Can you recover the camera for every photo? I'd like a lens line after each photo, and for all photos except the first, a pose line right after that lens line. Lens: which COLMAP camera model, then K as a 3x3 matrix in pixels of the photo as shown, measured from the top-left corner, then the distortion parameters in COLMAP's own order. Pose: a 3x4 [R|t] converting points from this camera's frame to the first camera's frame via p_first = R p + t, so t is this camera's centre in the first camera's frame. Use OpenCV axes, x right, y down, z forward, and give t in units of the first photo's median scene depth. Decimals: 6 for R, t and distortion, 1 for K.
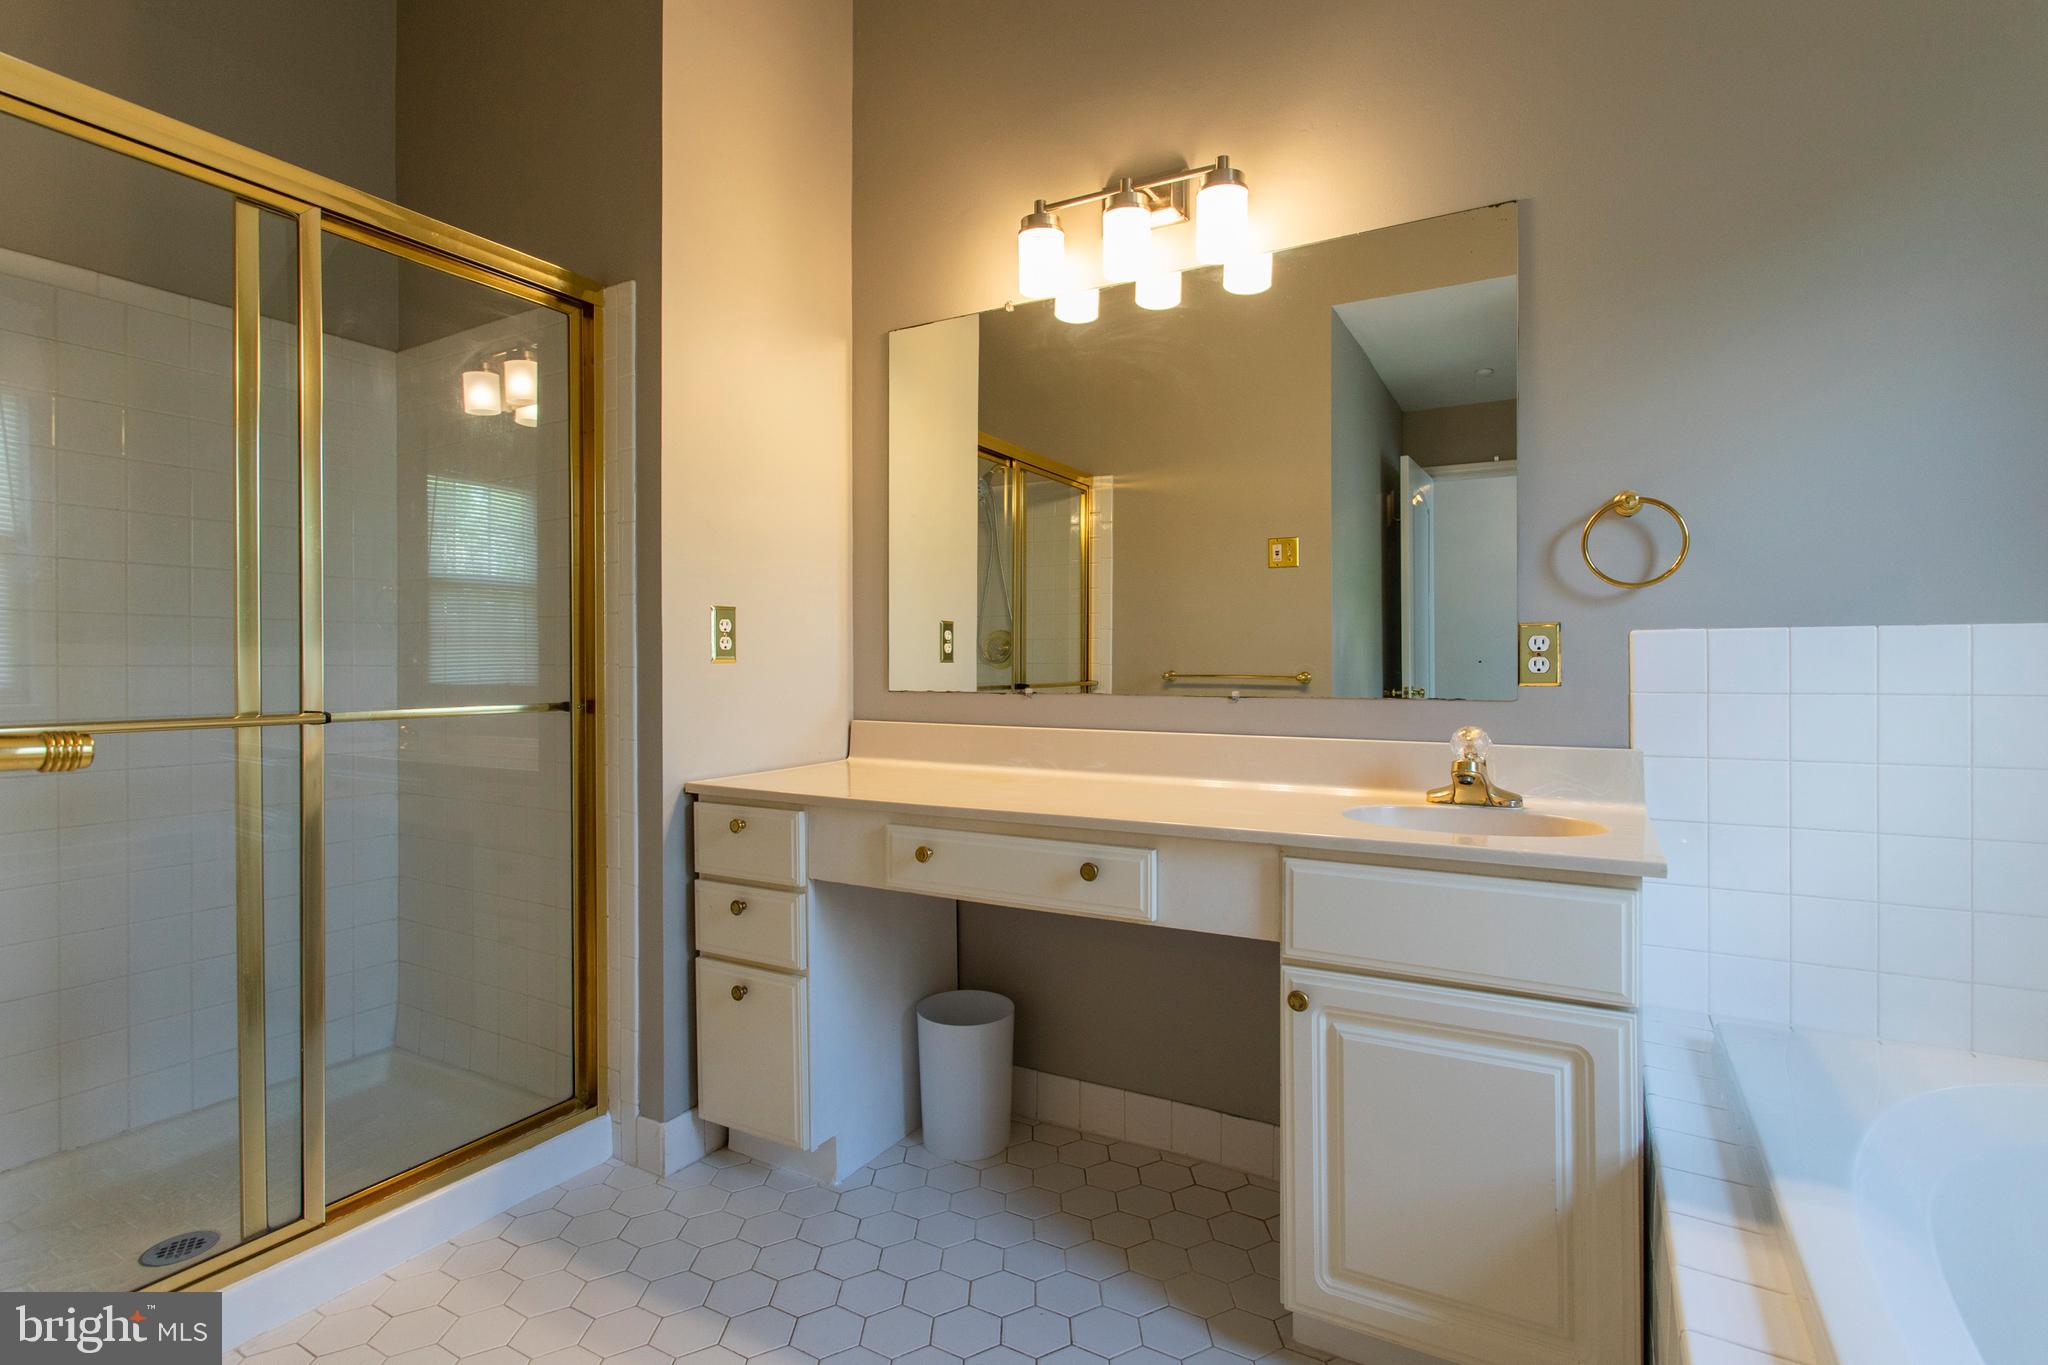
lens RADIAL K [[985.2, 0, 1001.6], [0, 985.2, 675.1], [0, 0, 1]] dist [0.002069, 0.000819]
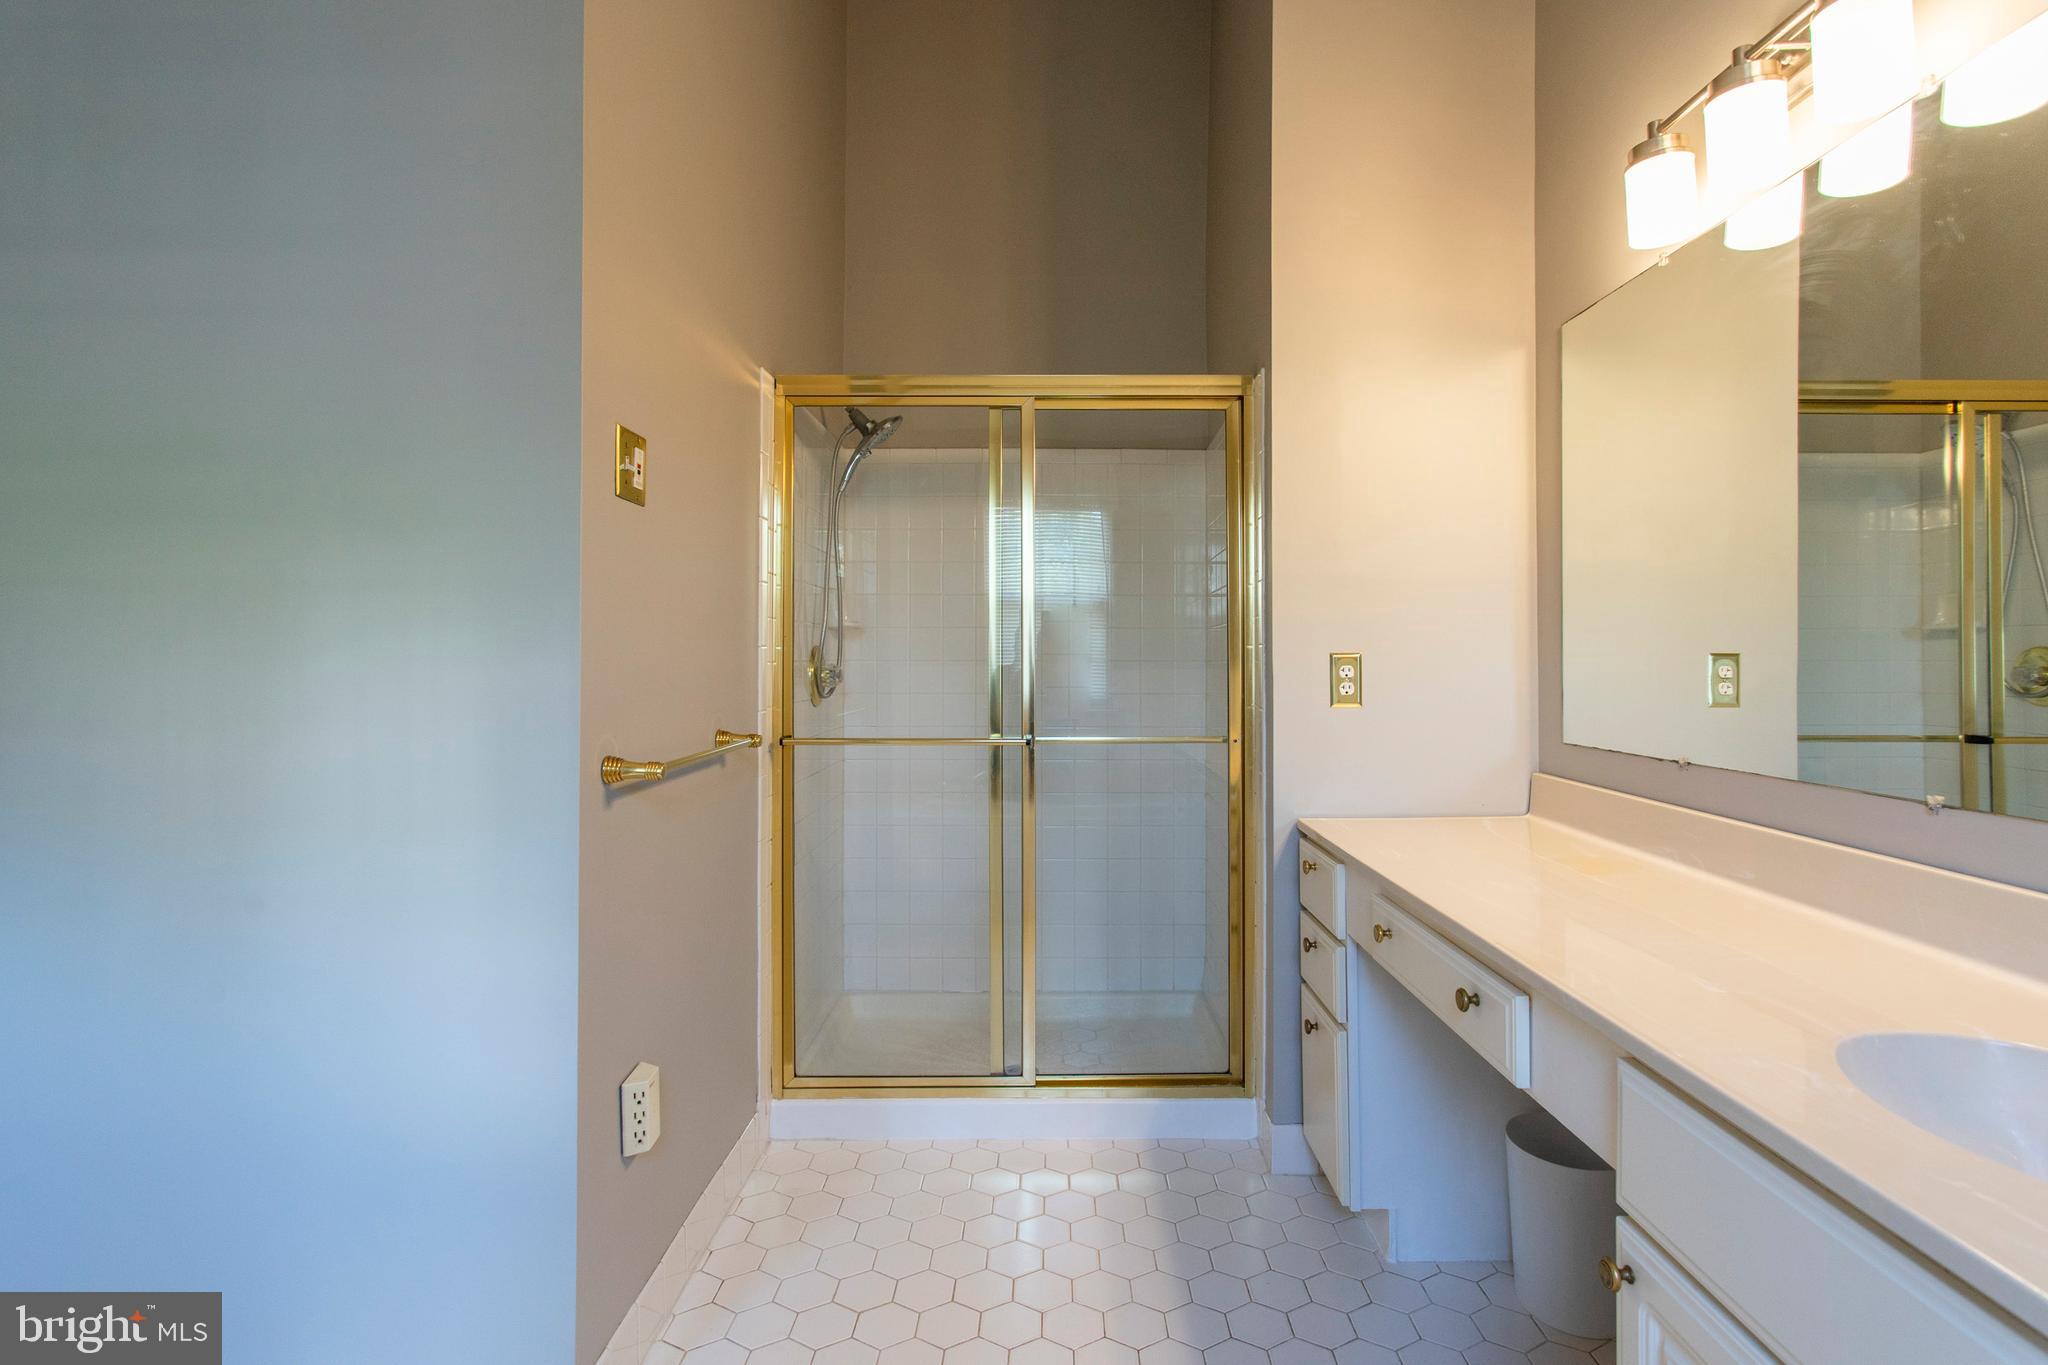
lens RADIAL K [[961.3, 0, 1018.1], [0, 961.3, 673.0], [0, 0, 1]] dist [-0.000981, -0.000212]
pose [[0.515373, 0.009118, -0.856918, 0.413752], [-0.009120, 0.999945, 0.005155, -0.052341], [0.856918, 0.005159, 0.515428, 0.193428]]
